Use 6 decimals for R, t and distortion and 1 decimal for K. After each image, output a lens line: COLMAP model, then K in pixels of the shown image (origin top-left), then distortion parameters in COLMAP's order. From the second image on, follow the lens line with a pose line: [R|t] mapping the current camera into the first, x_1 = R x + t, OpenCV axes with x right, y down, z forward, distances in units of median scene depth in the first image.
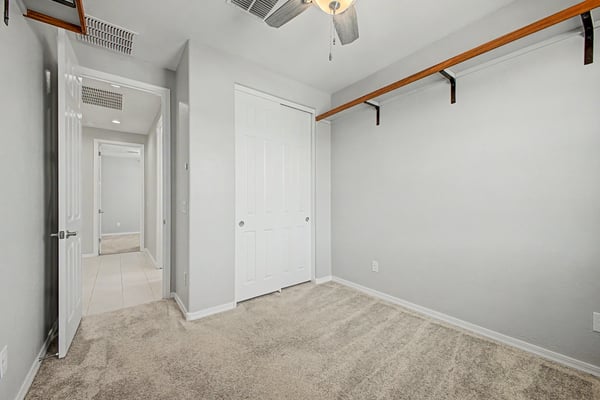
lens RADIAL K [[238.2, 0, 303.0], [0, 238.2, 200.9], [0, 0, 1]] dist [0.000804, -0.000131]
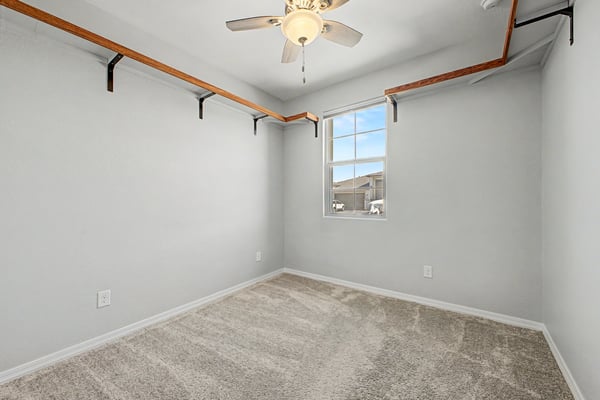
lens RADIAL K [[238.2, 0, 303.2], [0, 238.2, 200.6], [0, 0, 1]] dist [0.000804, -0.000131]
pose [[-0.280533, -0.002718, 0.959840, -0.649280], [0.008633, 0.999948, 0.005355, -0.002259], [-0.959806, 0.009789, -0.280495, 0.837782]]
